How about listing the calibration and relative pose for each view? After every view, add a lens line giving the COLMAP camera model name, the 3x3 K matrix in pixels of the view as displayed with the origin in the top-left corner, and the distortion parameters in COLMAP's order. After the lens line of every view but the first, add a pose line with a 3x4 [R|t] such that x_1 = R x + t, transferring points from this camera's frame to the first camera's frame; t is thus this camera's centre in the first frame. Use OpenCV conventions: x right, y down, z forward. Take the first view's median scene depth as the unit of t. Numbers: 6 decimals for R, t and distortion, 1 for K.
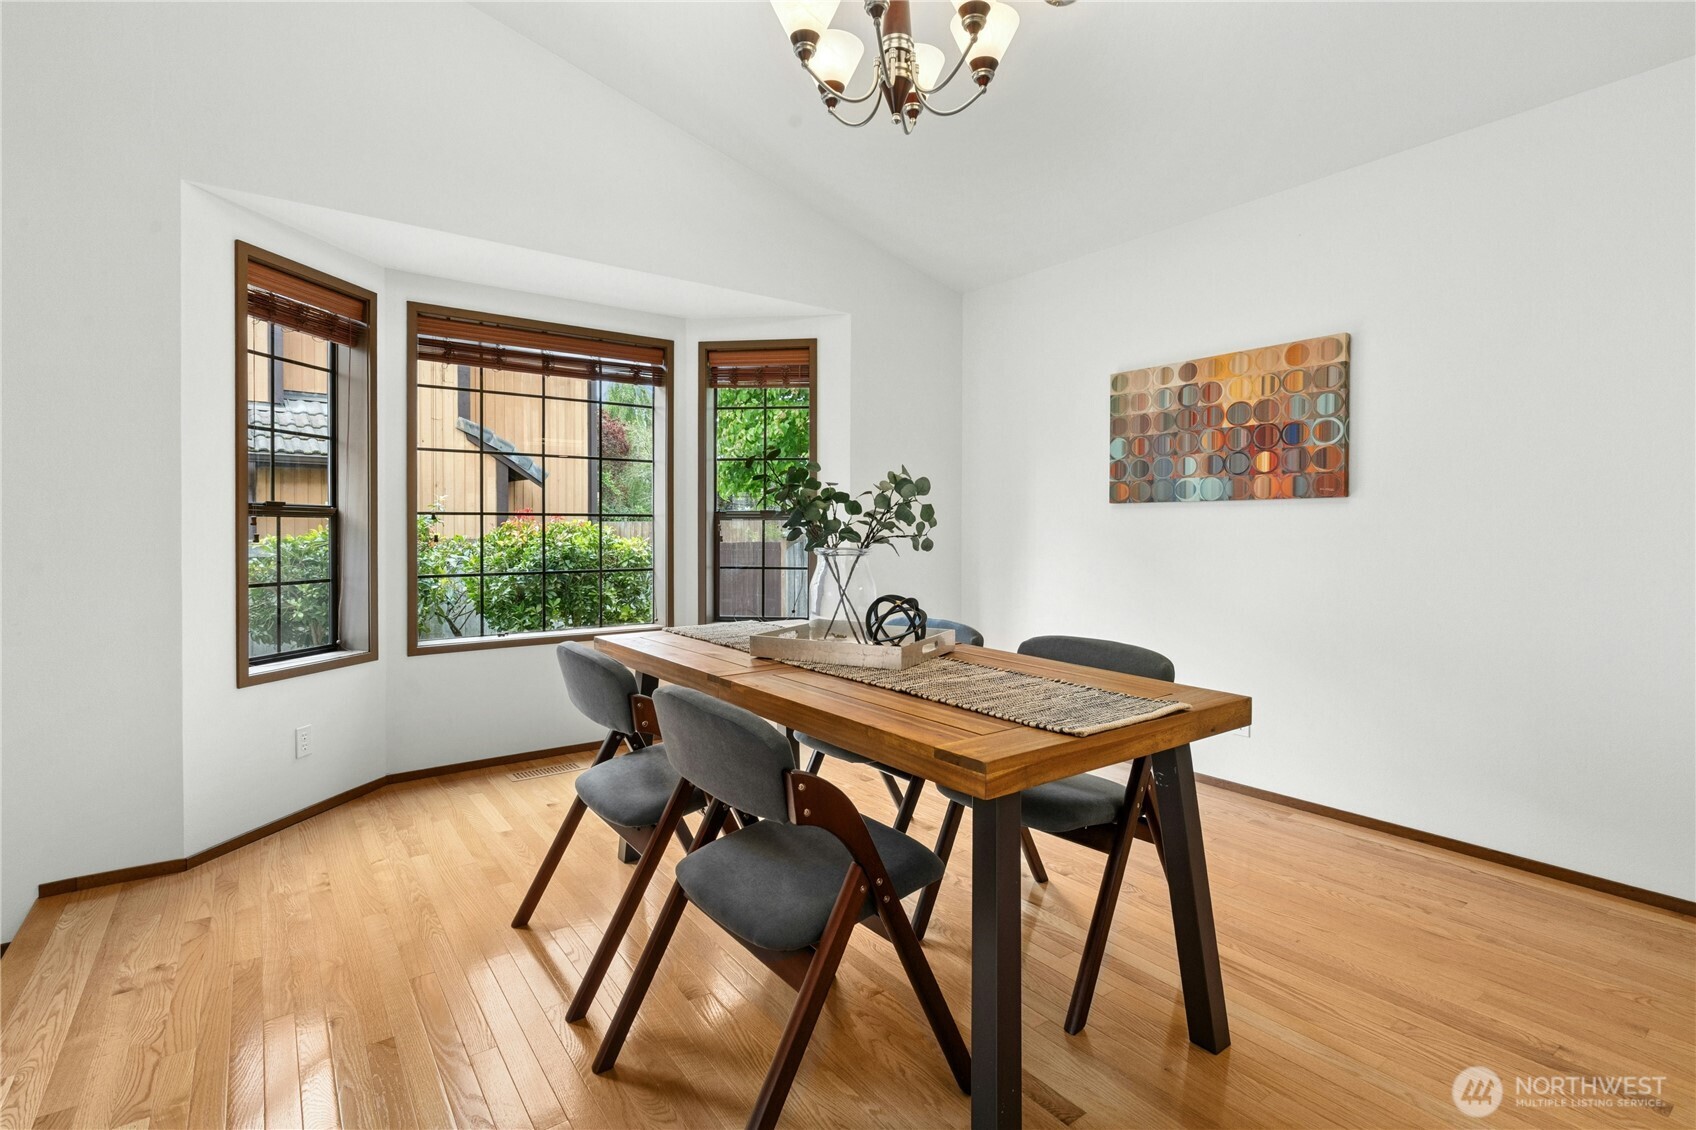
lens RADIAL K [[801.2, 0, 846.4], [0, 801.2, 540.9], [0, 0, 1]] dist [-0.001949, -0.000136]
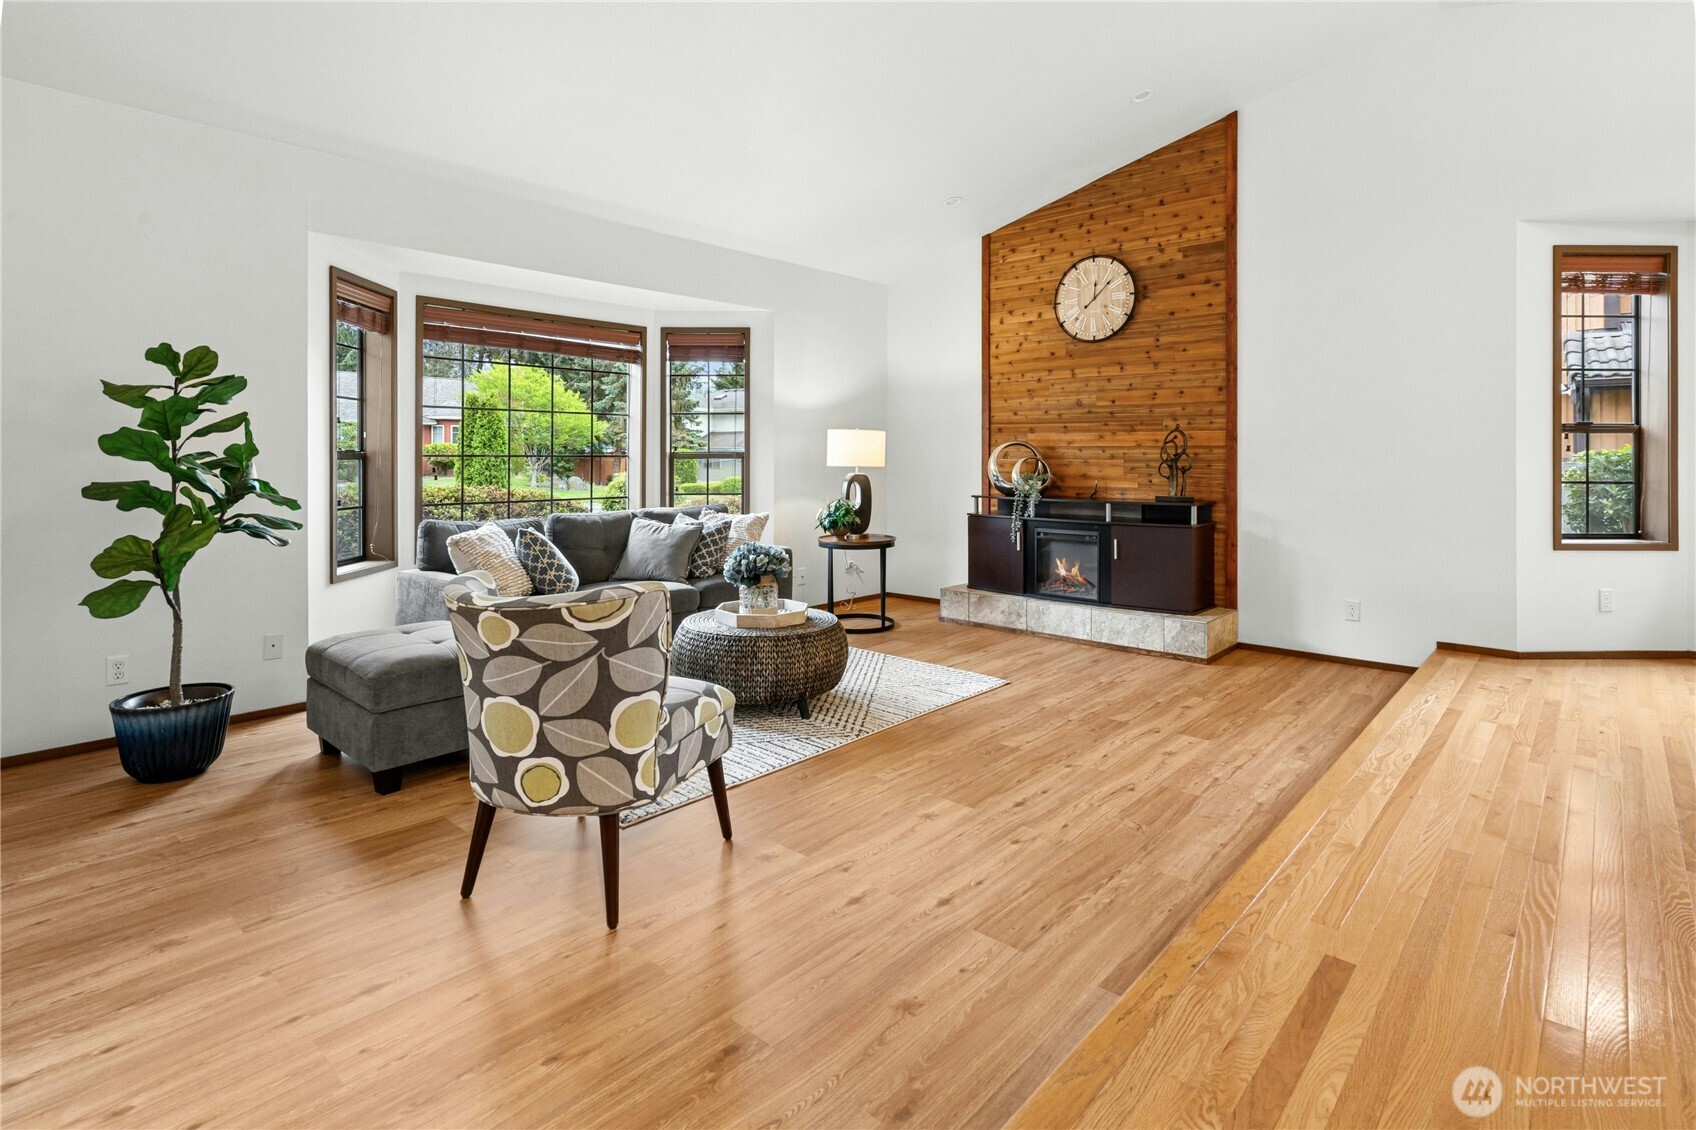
lens RADIAL K [[837.4, 0, 844.4], [0, 837.4, 452.5], [0, 0, 1]] dist [-0.001207, 0.000241]
pose [[0.193872, -0.004639, -0.981016, 0.412619], [-0.014922, 0.999859, -0.007677, 0.030350], [0.980913, 0.016127, 0.193776, -0.482442]]
